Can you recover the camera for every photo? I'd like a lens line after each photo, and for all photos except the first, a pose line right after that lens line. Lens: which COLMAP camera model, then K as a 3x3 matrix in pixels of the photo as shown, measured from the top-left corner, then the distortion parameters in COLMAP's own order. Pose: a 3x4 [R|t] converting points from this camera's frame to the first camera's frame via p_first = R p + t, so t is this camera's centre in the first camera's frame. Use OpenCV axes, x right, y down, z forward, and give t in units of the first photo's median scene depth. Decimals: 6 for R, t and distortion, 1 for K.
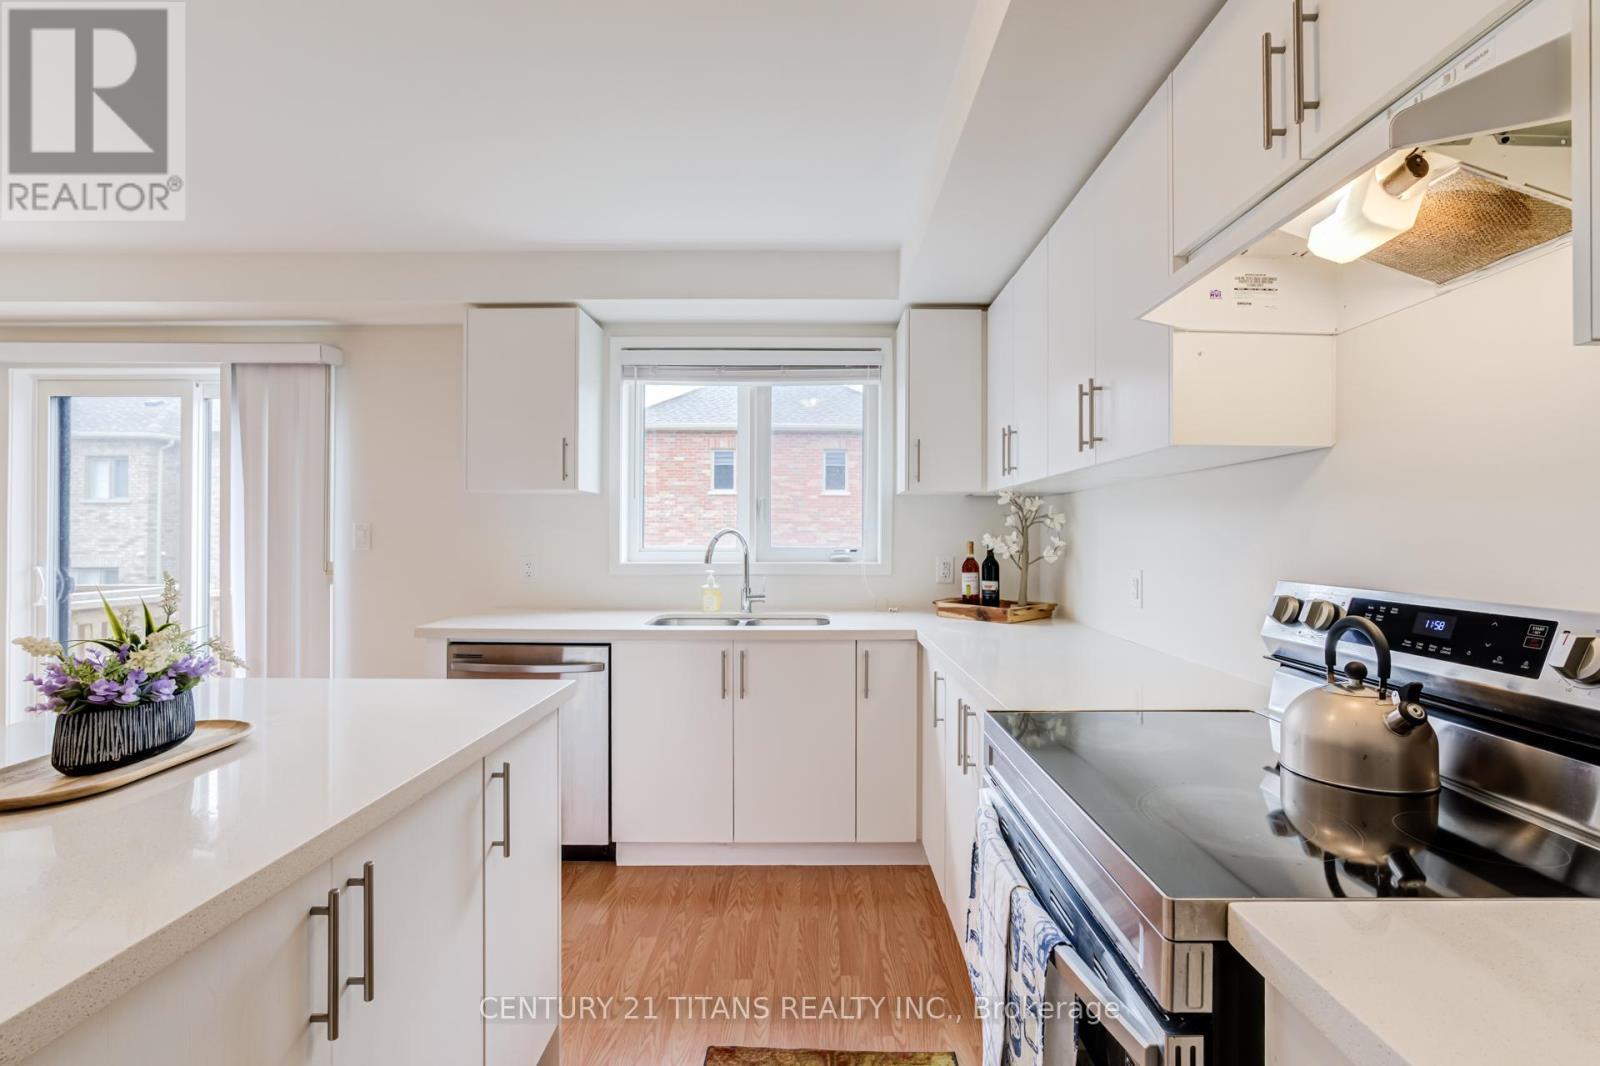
lens RADIAL K [[724.3, 0, 808.5], [0, 724.3, 527.3], [0, 0, 1]] dist [-0.015239, 0.000203]
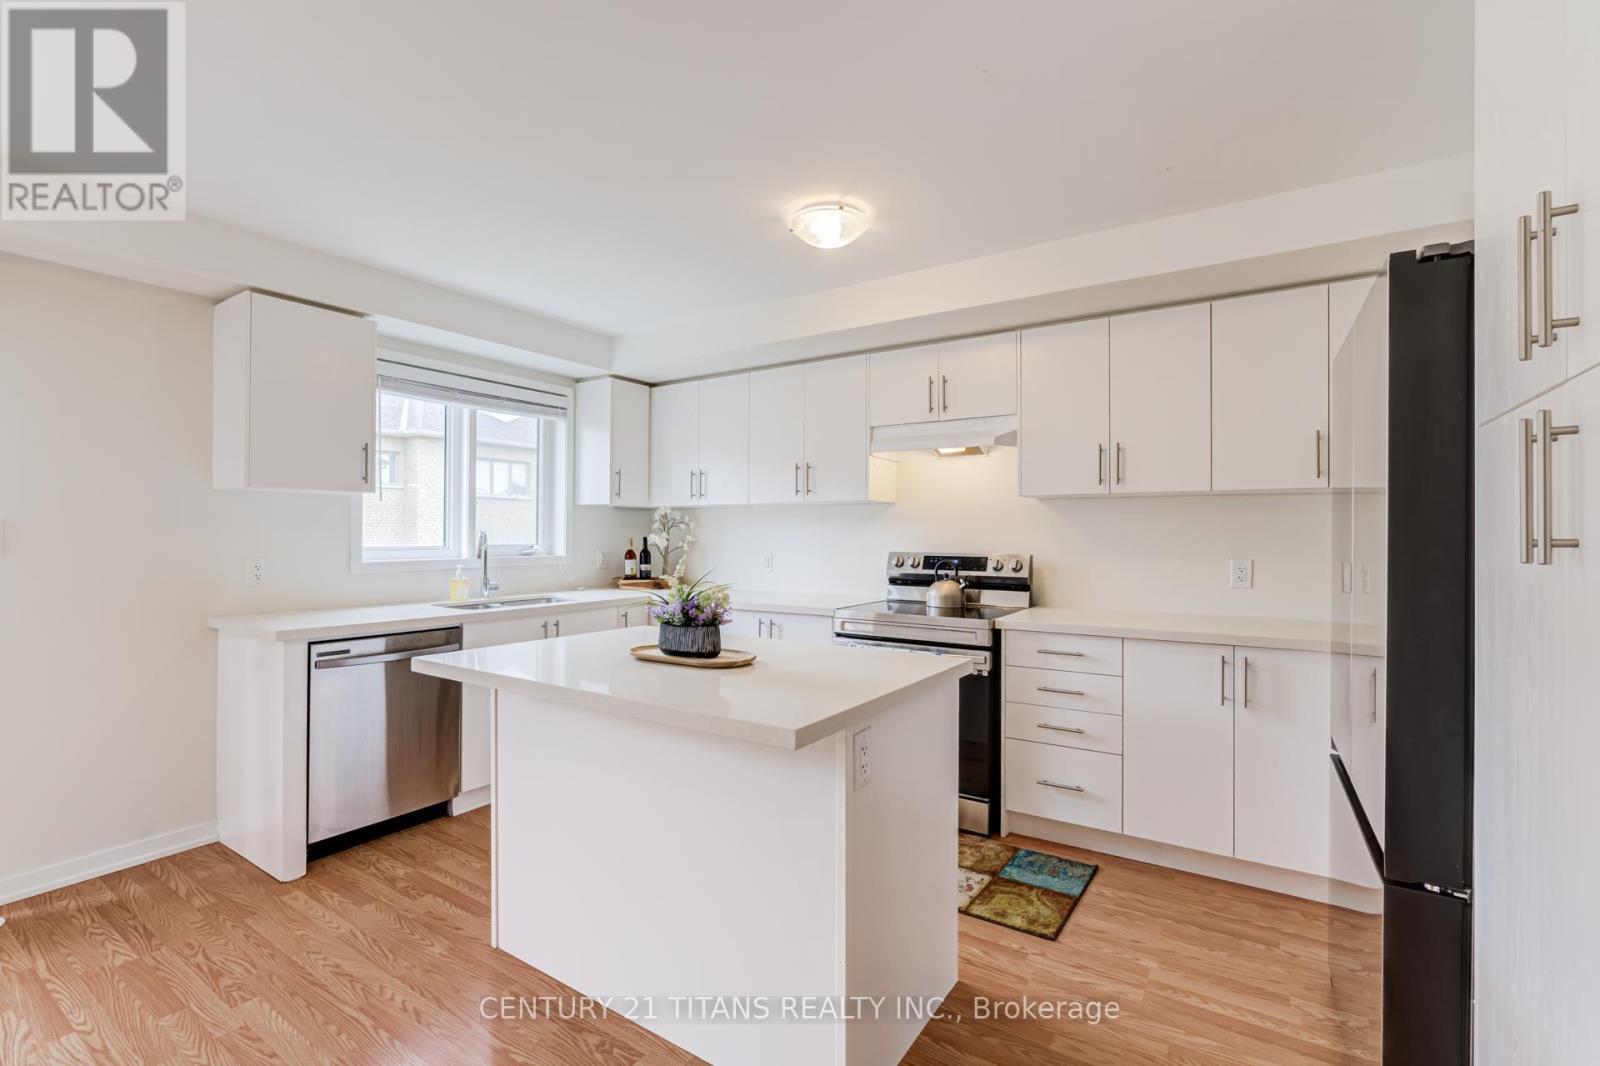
lens RADIAL K [[710.5, 0, 782.9], [0, 710.5, 525.2], [0, 0, 1]] dist [0.002459, 0.001324]
pose [[0.562151, 0.009775, 0.826977, -0.840792], [-0.009085, 0.999943, -0.005644, -0.002790], [-0.826985, -0.004340, 0.562208, -0.081782]]
